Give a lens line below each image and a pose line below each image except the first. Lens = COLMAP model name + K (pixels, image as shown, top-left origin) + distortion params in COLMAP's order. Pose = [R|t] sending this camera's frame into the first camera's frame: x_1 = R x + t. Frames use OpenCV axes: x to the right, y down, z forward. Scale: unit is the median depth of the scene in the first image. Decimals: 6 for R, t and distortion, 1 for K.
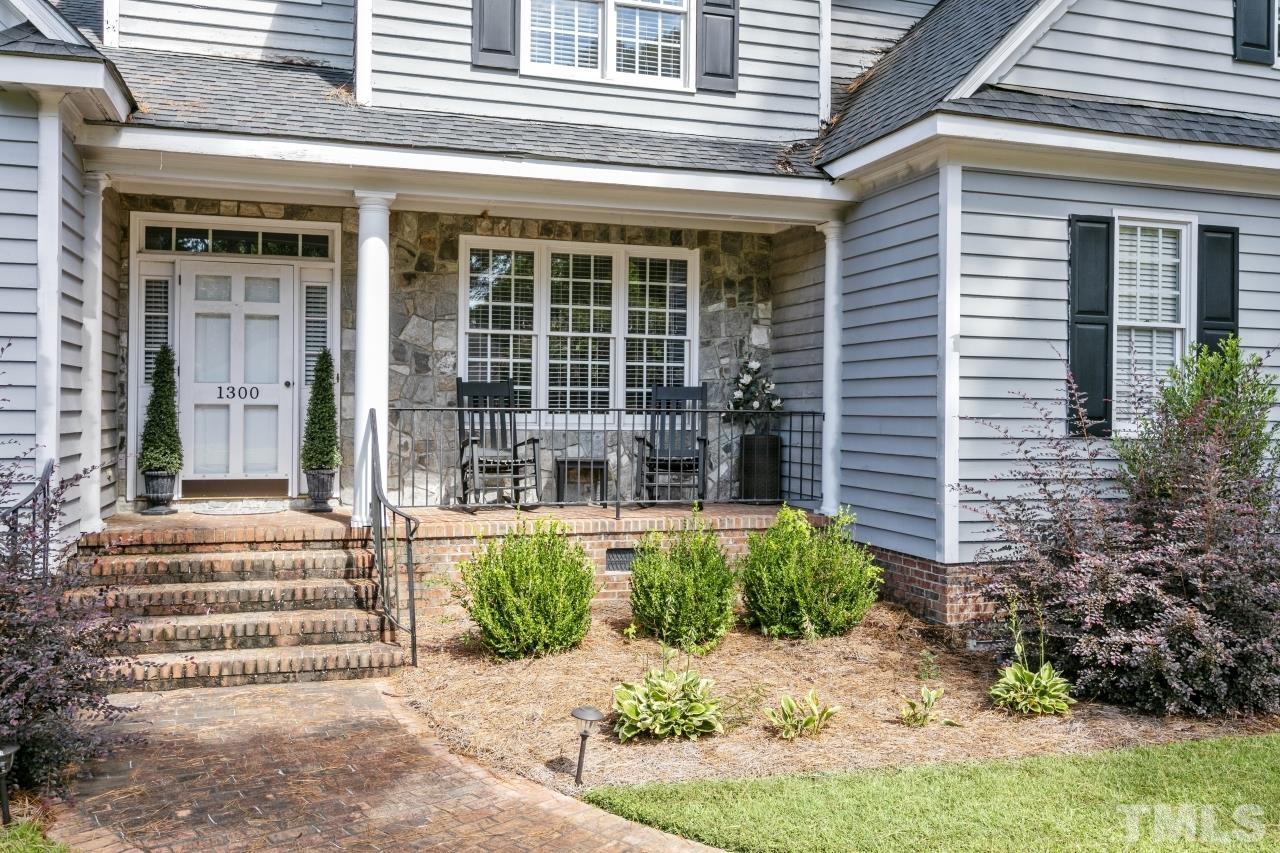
lens RADIAL K [[1109.5, 0, 640.2], [0, 1109.5, 422.8], [0, 0, 1]] dist [-0.009186, -0.002169]
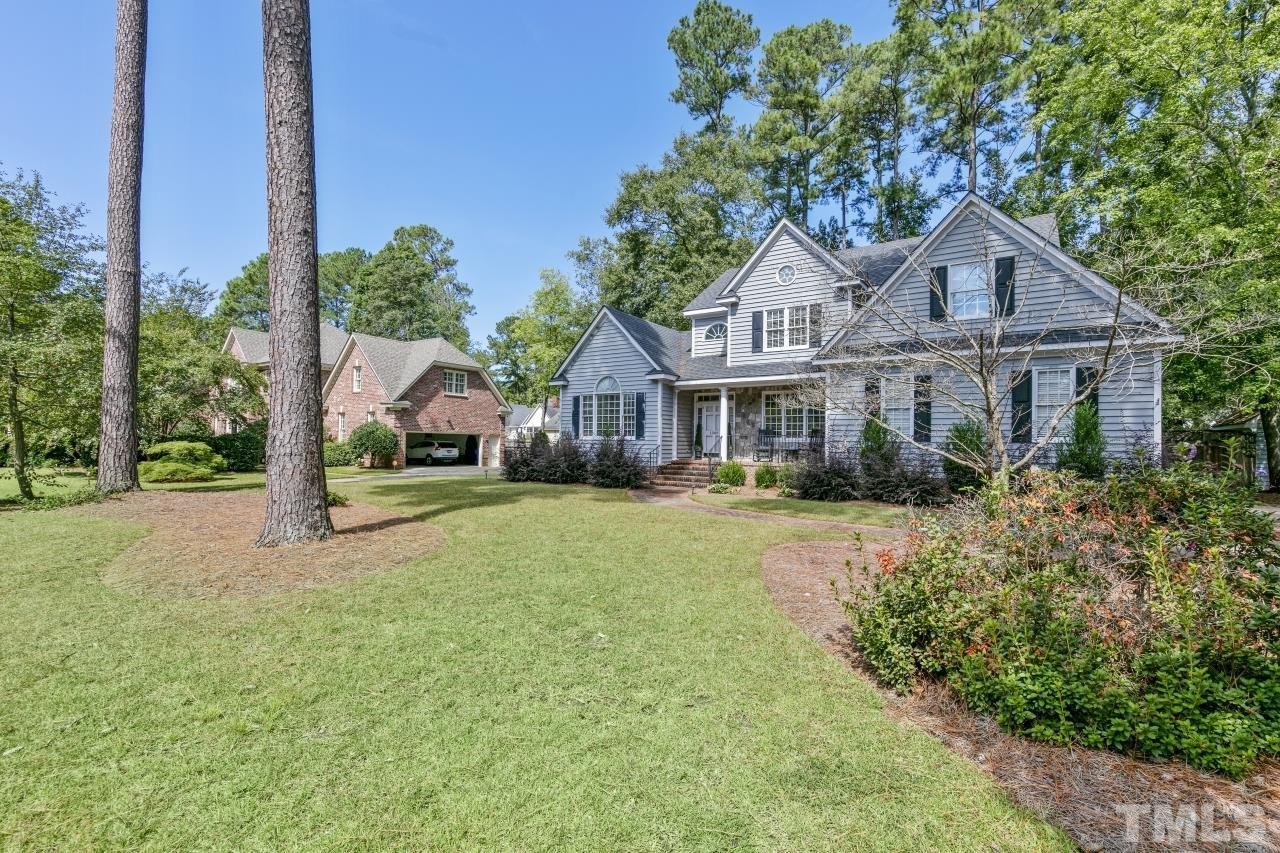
lens RADIAL K [[558.4, 0, 640.7], [0, 558.4, 432.6], [0, 0, 1]] dist [-0.007893, 0.000107]
pose [[0.619657, -0.017556, -0.784676, 1.127288], [-0.003400, 0.999680, -0.025051, 0.024805], [0.784865, 0.018191, 0.619399, -0.552097]]
